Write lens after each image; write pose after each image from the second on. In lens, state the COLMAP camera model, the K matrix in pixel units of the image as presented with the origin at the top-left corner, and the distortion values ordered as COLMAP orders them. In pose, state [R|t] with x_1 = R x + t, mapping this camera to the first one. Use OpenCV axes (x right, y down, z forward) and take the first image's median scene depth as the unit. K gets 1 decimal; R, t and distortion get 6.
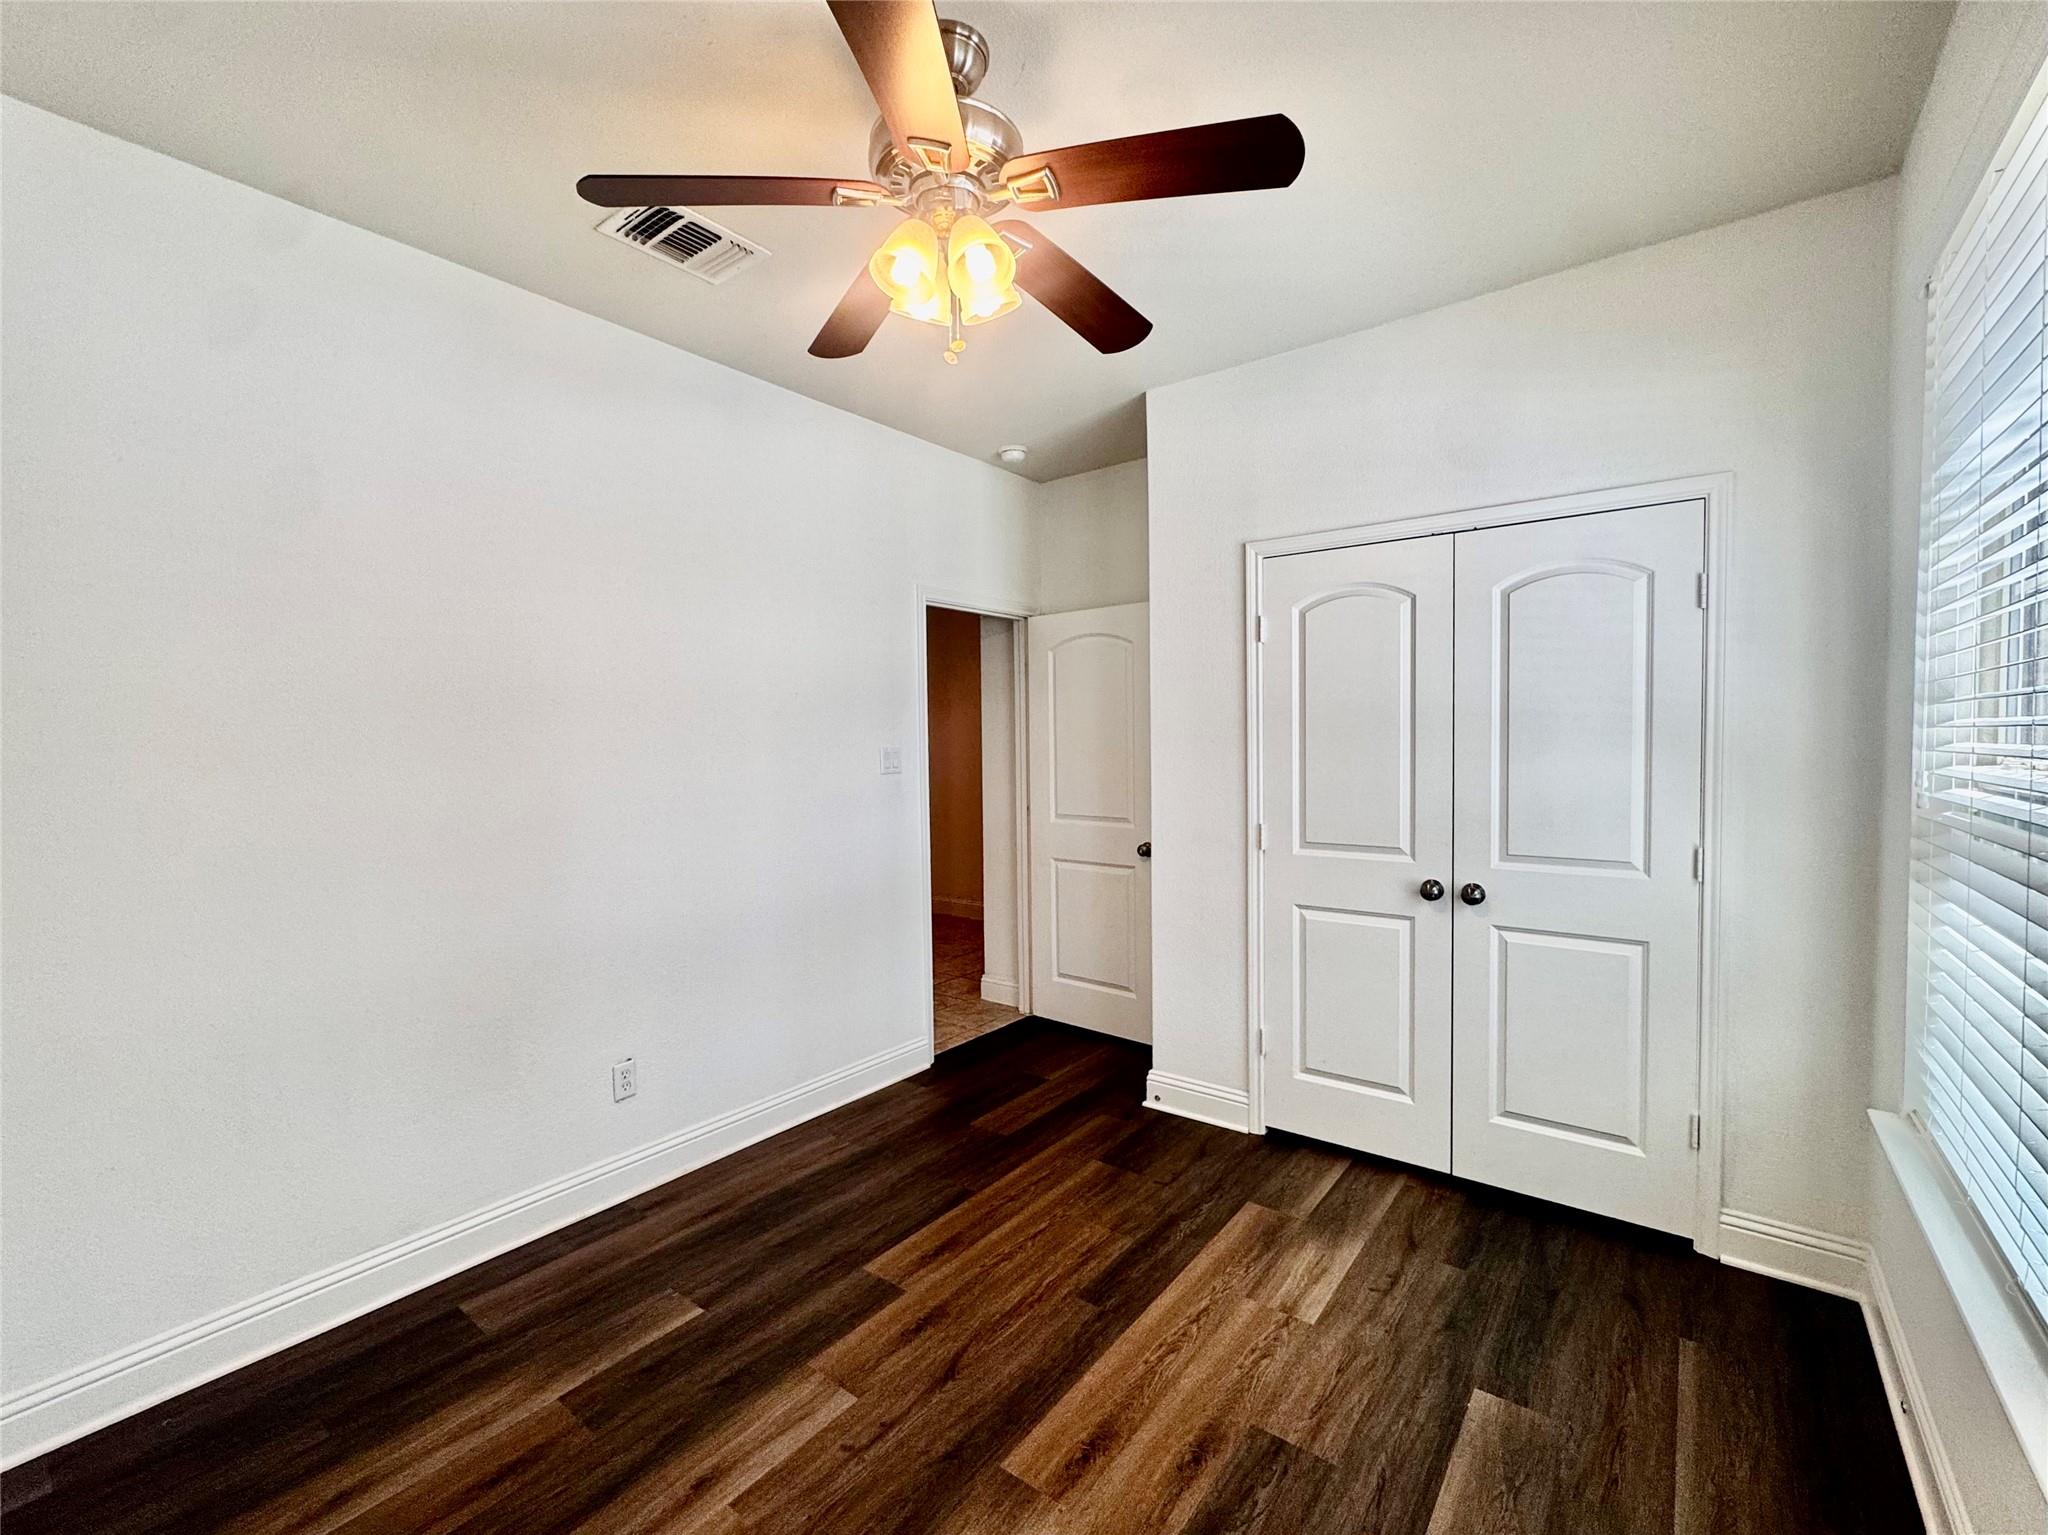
lens RADIAL K [[847.0, 0, 1024.0], [0, 847.0, 767.5], [0, 0, 1]] dist [0.000983, -0.000520]
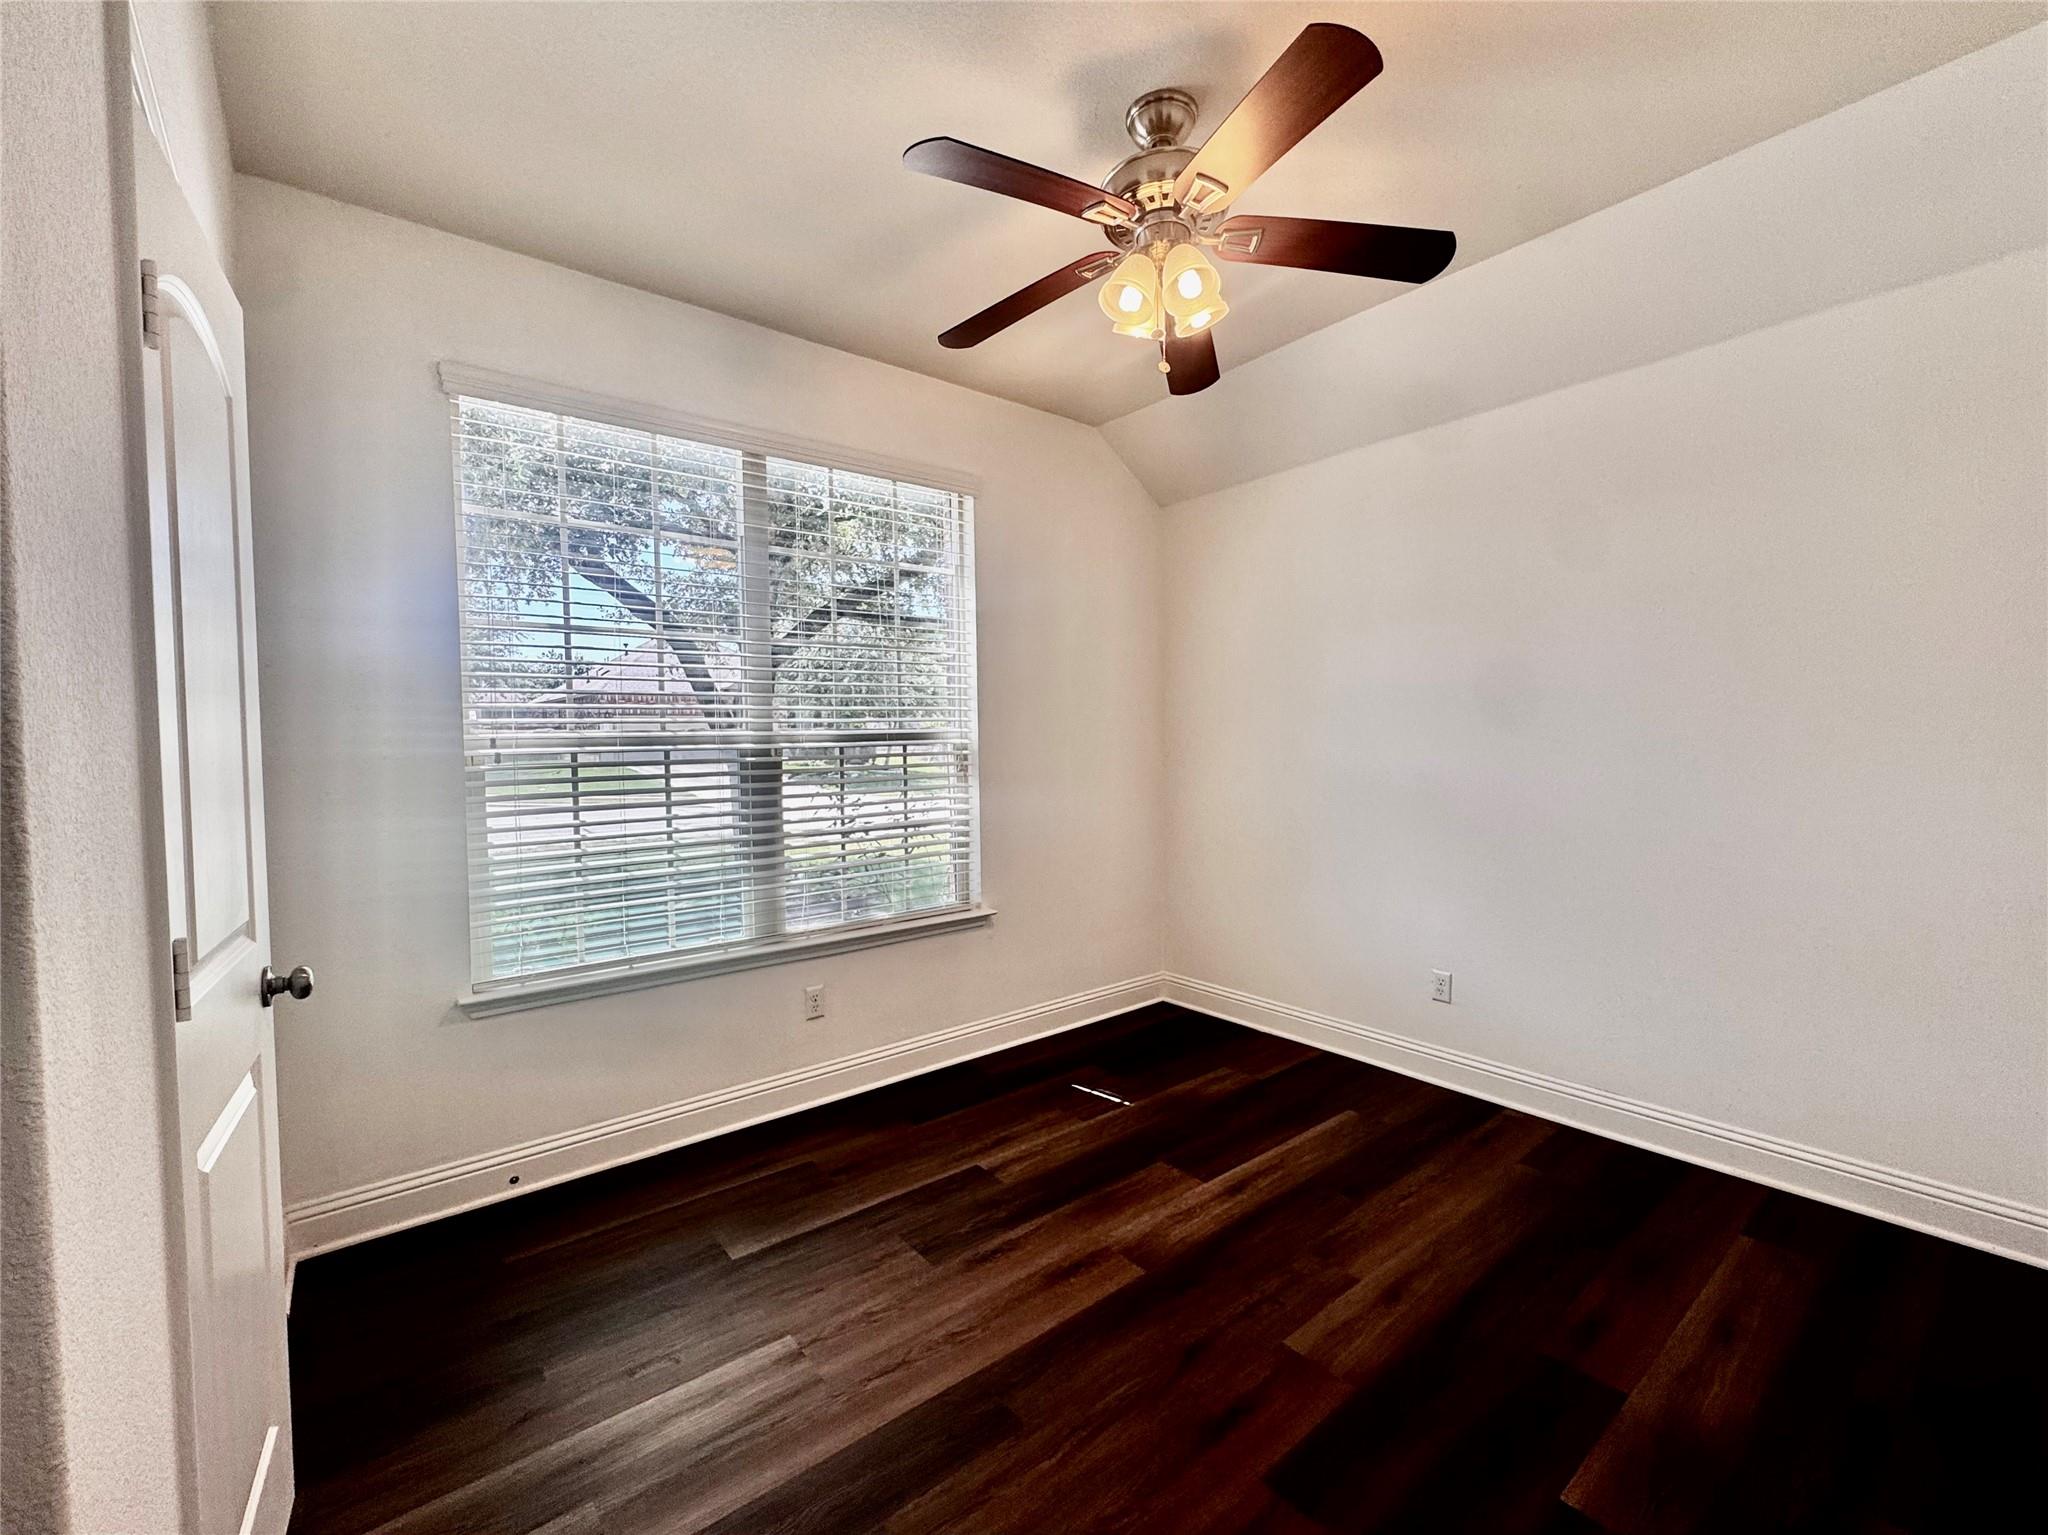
lens RADIAL K [[847.0, 0, 1024.0], [0, 847.0, 767.5], [0, 0, 1]] dist [0.000983, -0.000520]
pose [[-0.969534, 0.026050, 0.243569, -0.158661], [0.041497, 0.997424, 0.058504, 0.000542], [-0.241417, 0.066828, -0.968118, 1.971286]]
